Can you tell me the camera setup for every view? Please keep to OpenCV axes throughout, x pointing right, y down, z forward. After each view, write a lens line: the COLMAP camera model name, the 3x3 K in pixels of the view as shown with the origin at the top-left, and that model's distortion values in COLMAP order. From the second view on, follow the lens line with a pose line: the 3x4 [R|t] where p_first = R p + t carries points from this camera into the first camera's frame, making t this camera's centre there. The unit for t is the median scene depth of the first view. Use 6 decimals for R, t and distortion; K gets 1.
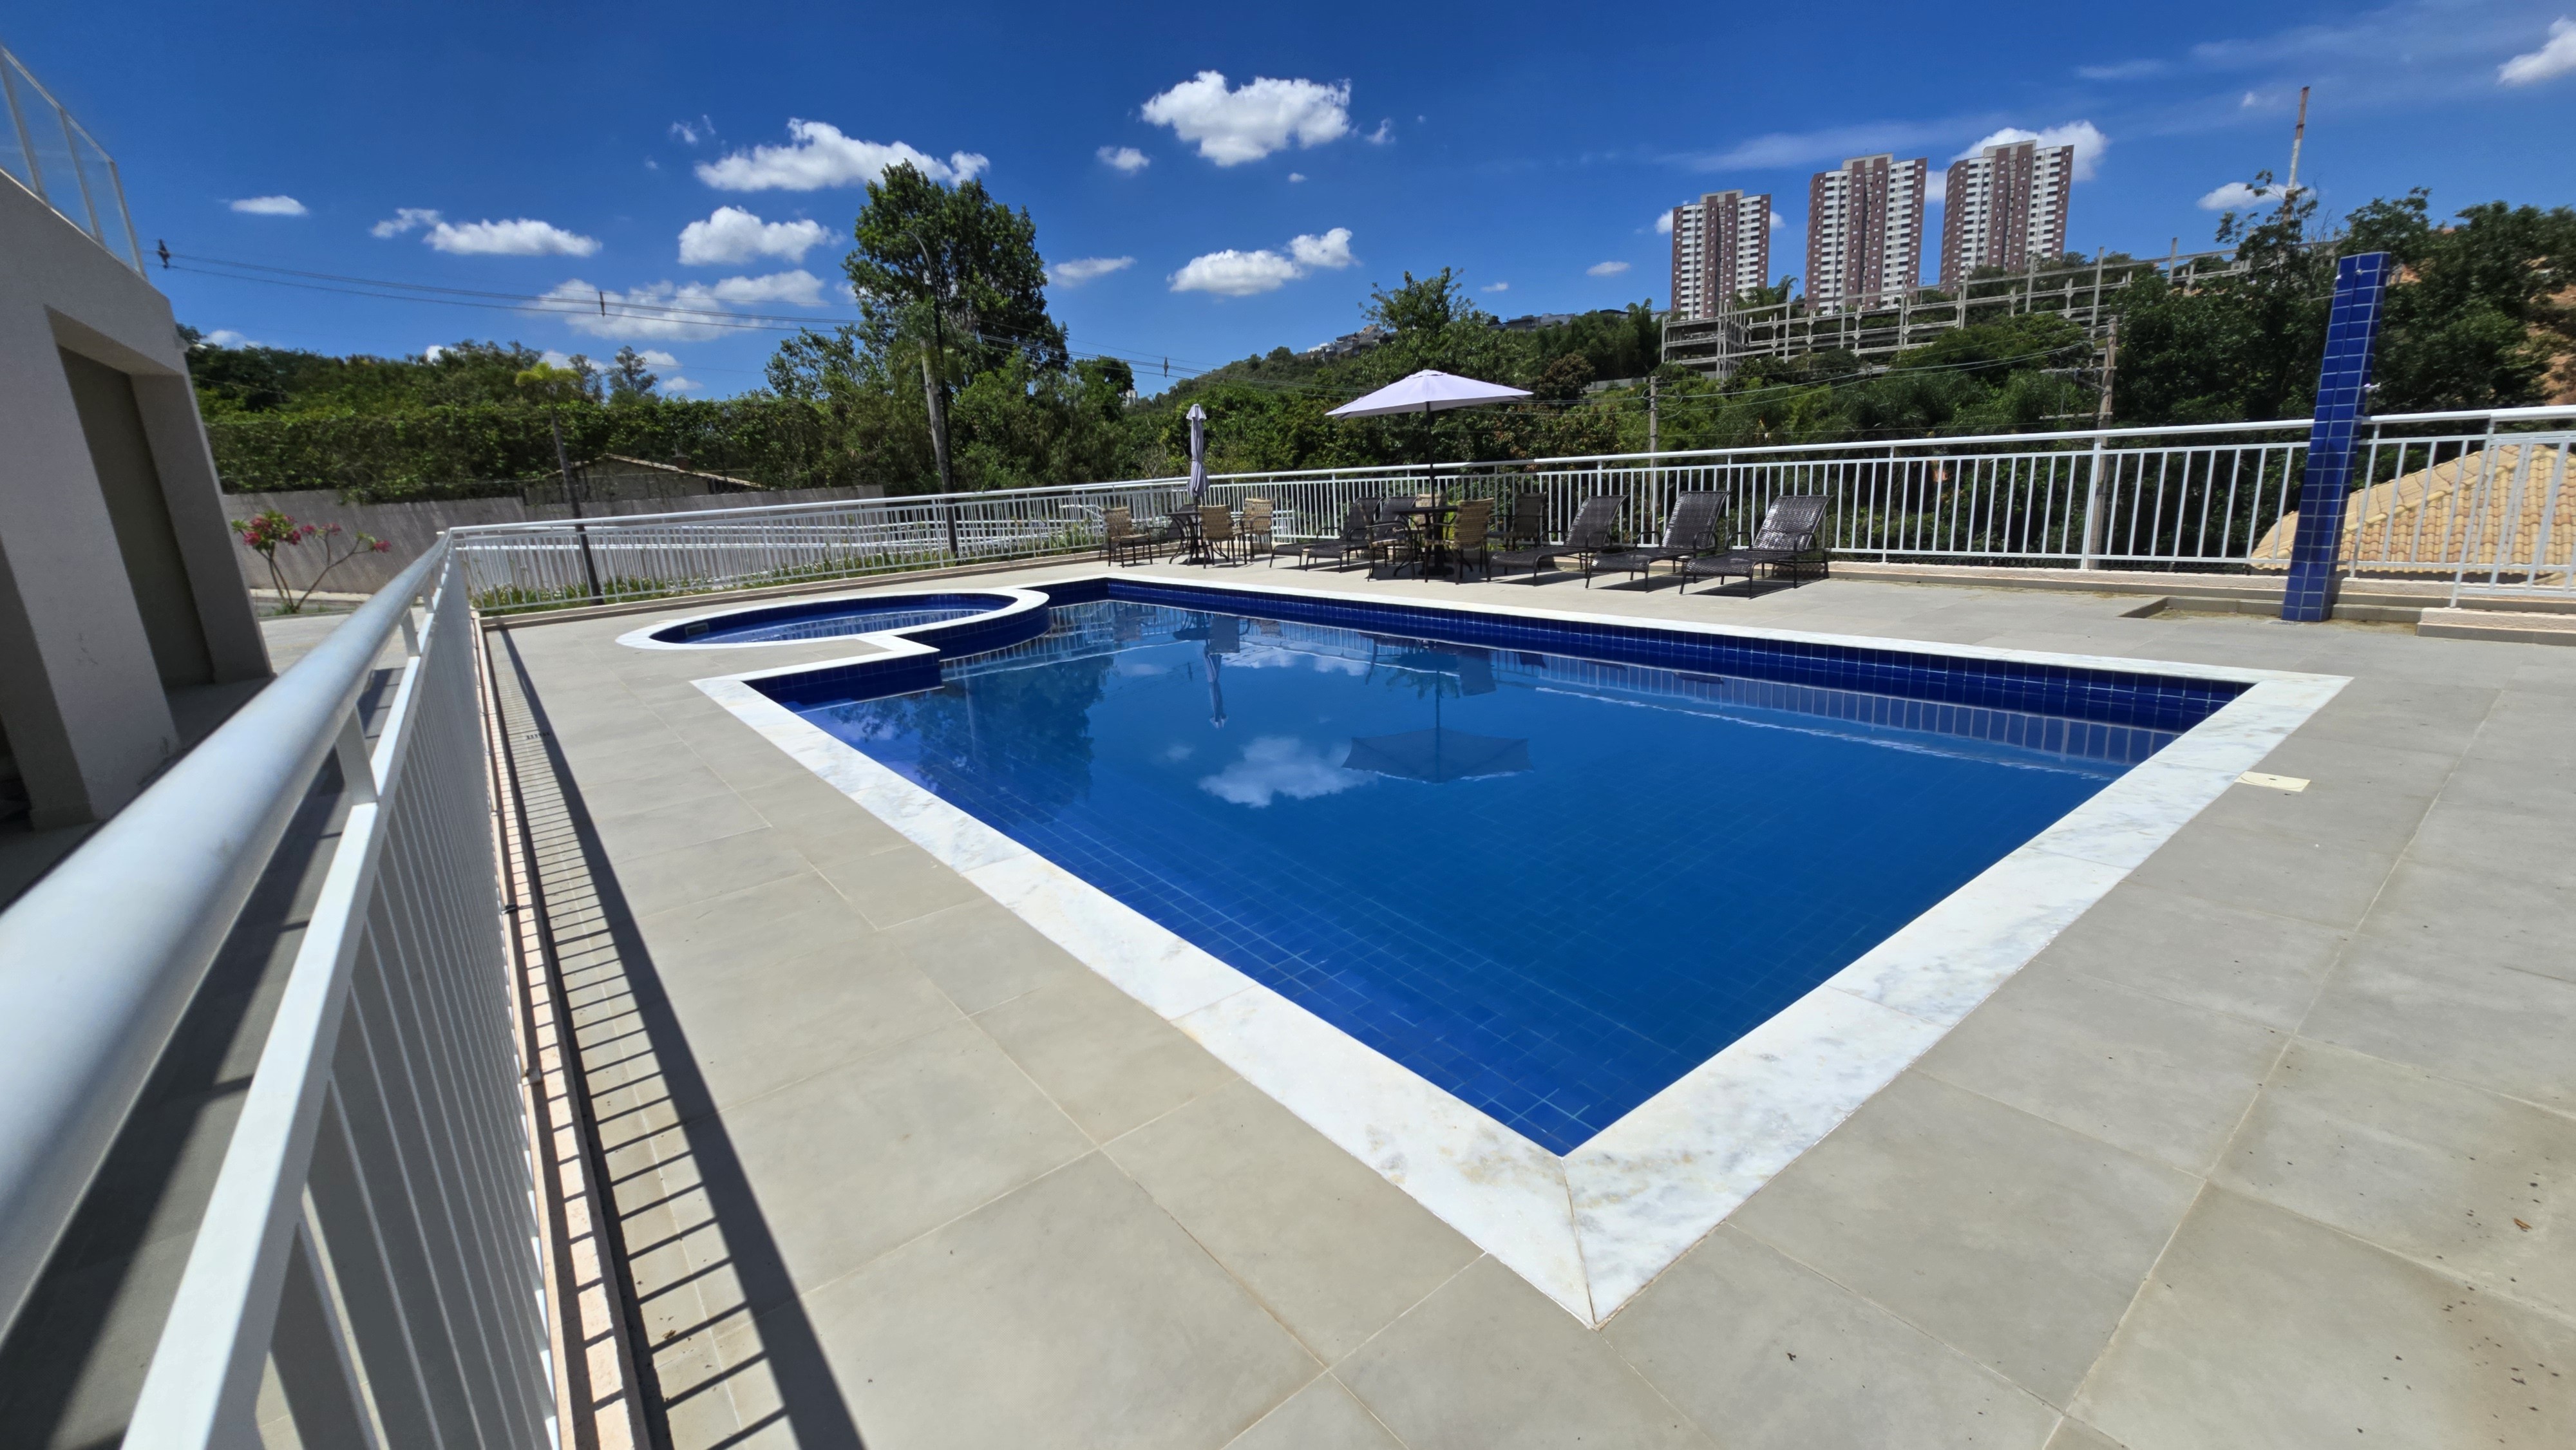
lens RADIAL K [[1055.2, 0, 1281.0], [0, 1055.2, 720.6], [0, 0, 1]] dist [-0.002959, -0.000517]
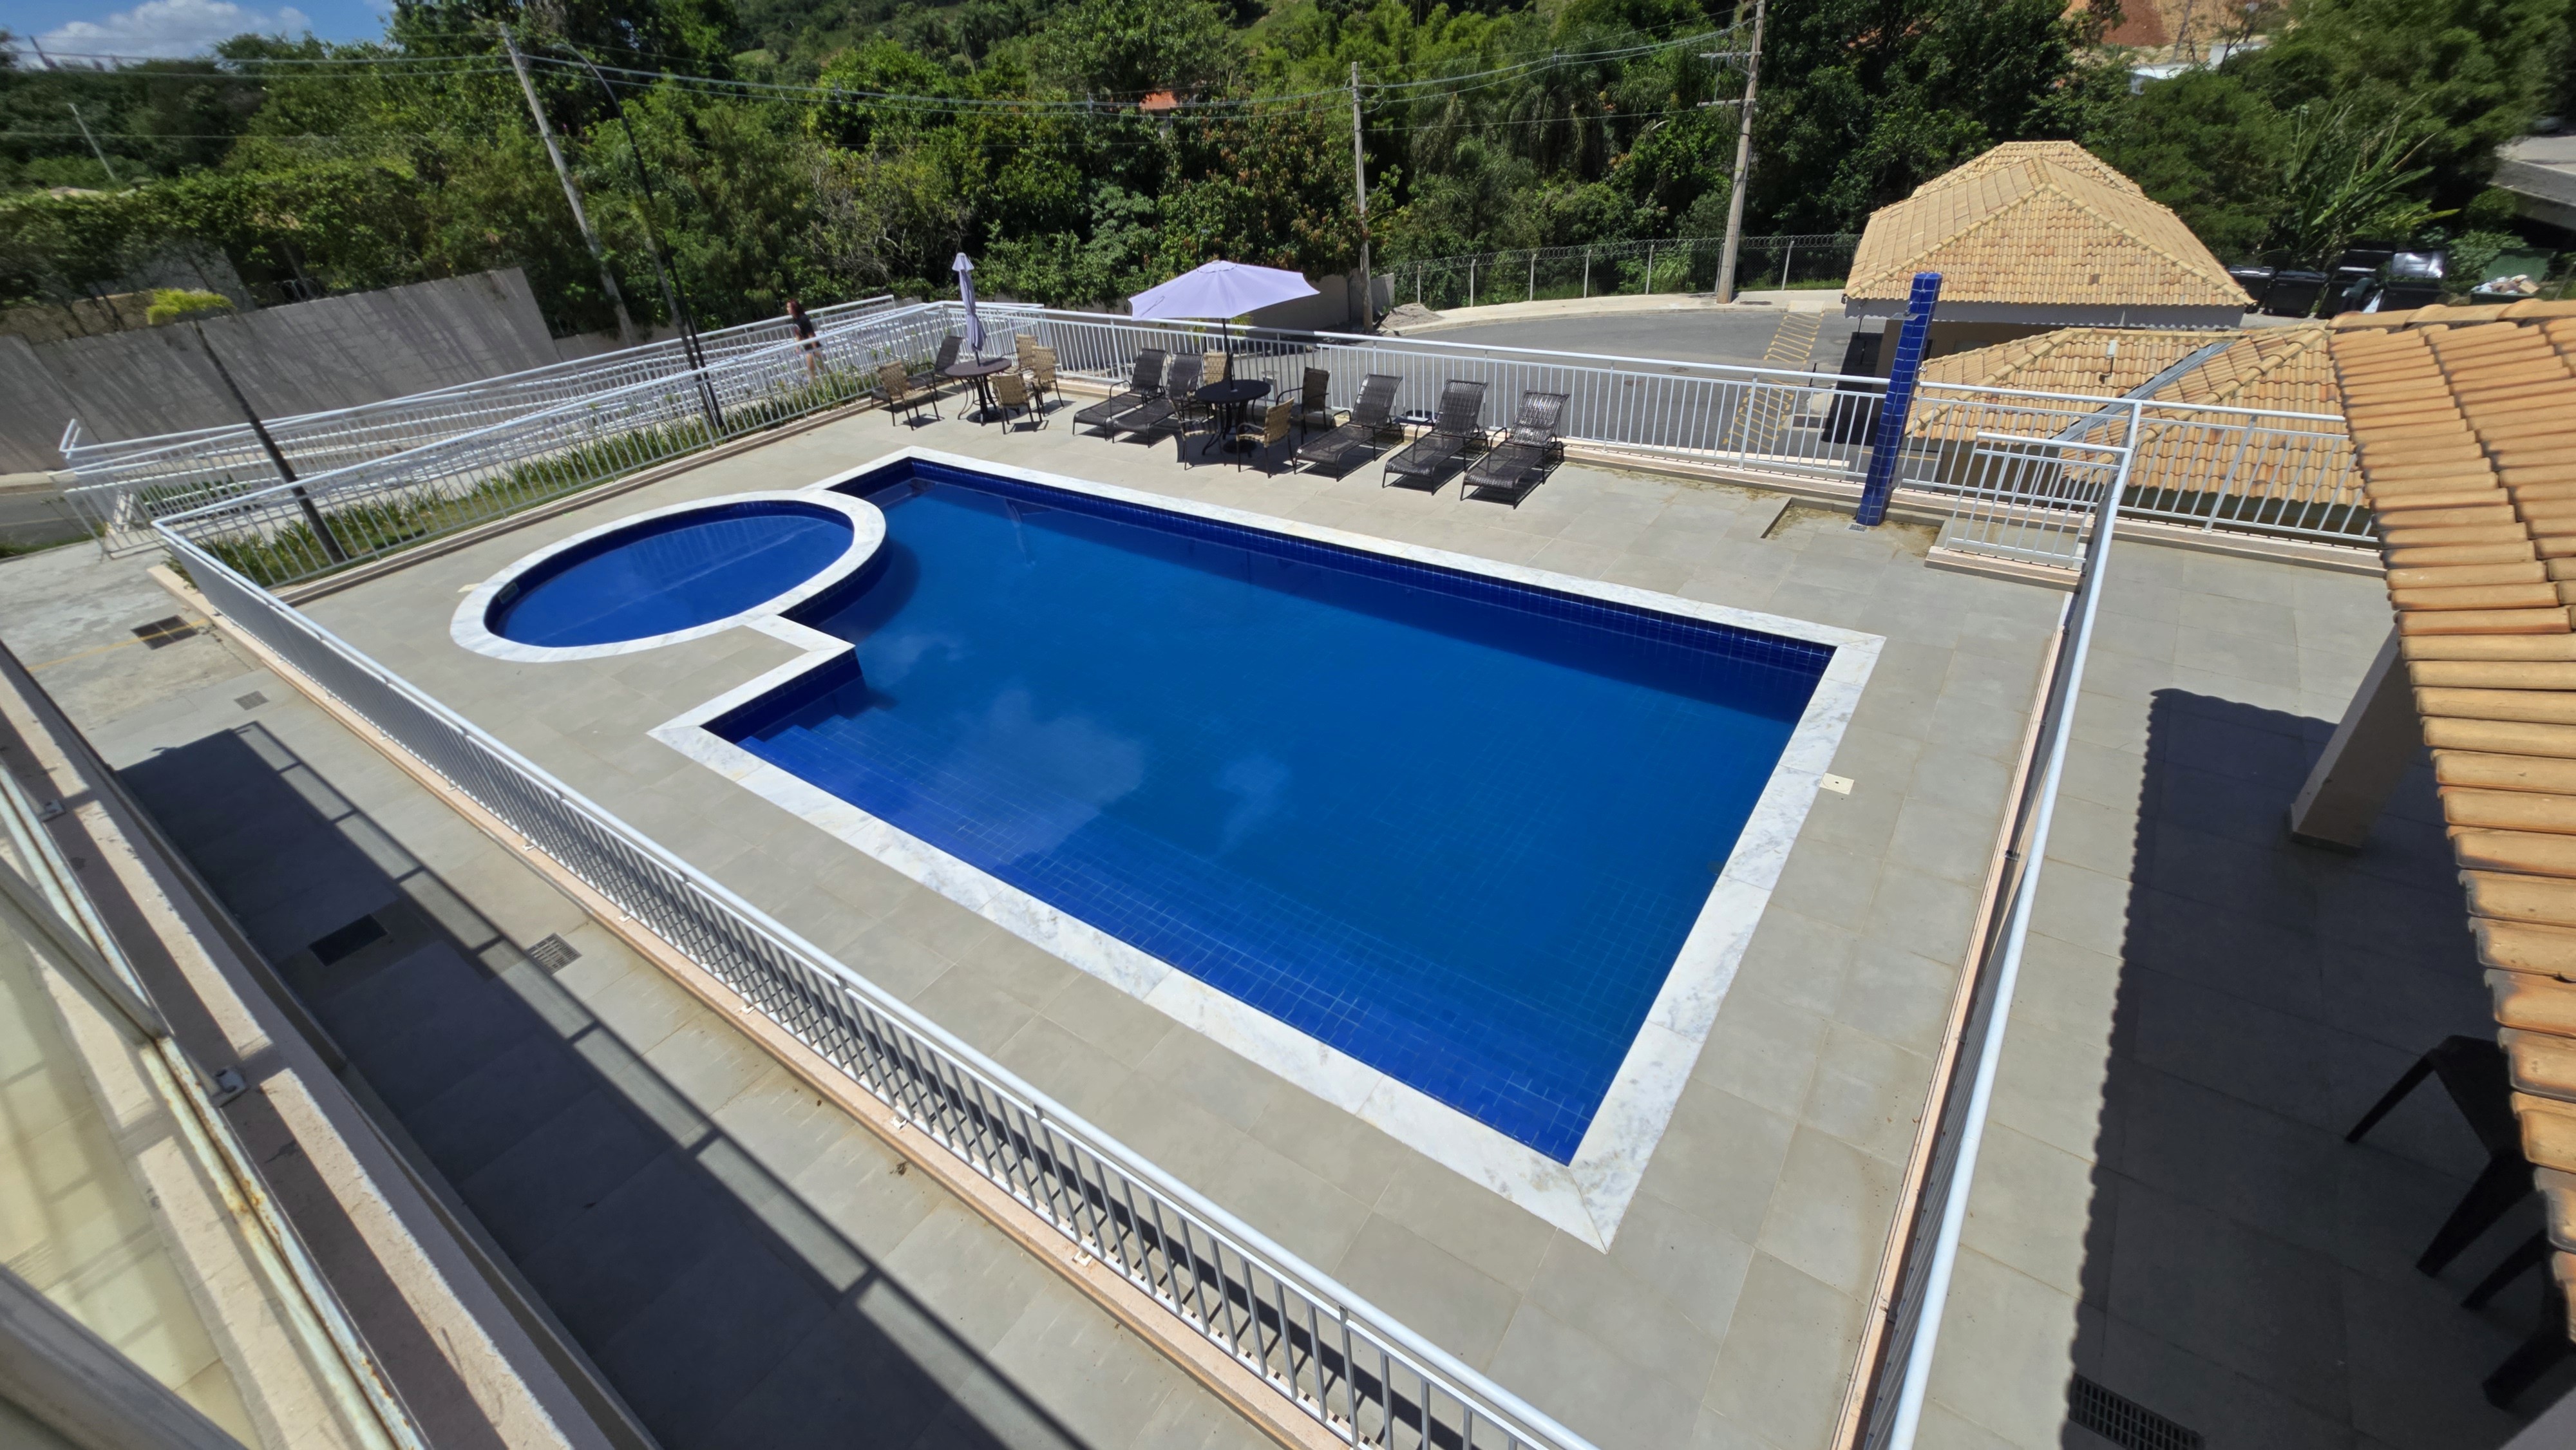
lens RADIAL K [[1055.2, 0, 1289.2], [0, 1055.2, 725.0], [0, 0, 1]] dist [-0.002959, -0.000517]
pose [[0.954260, -0.171005, 0.245245, -0.589653], [0.082567, 0.939109, 0.333552, -1.078649], [-0.287351, -0.298046, 0.910274, -0.539972]]
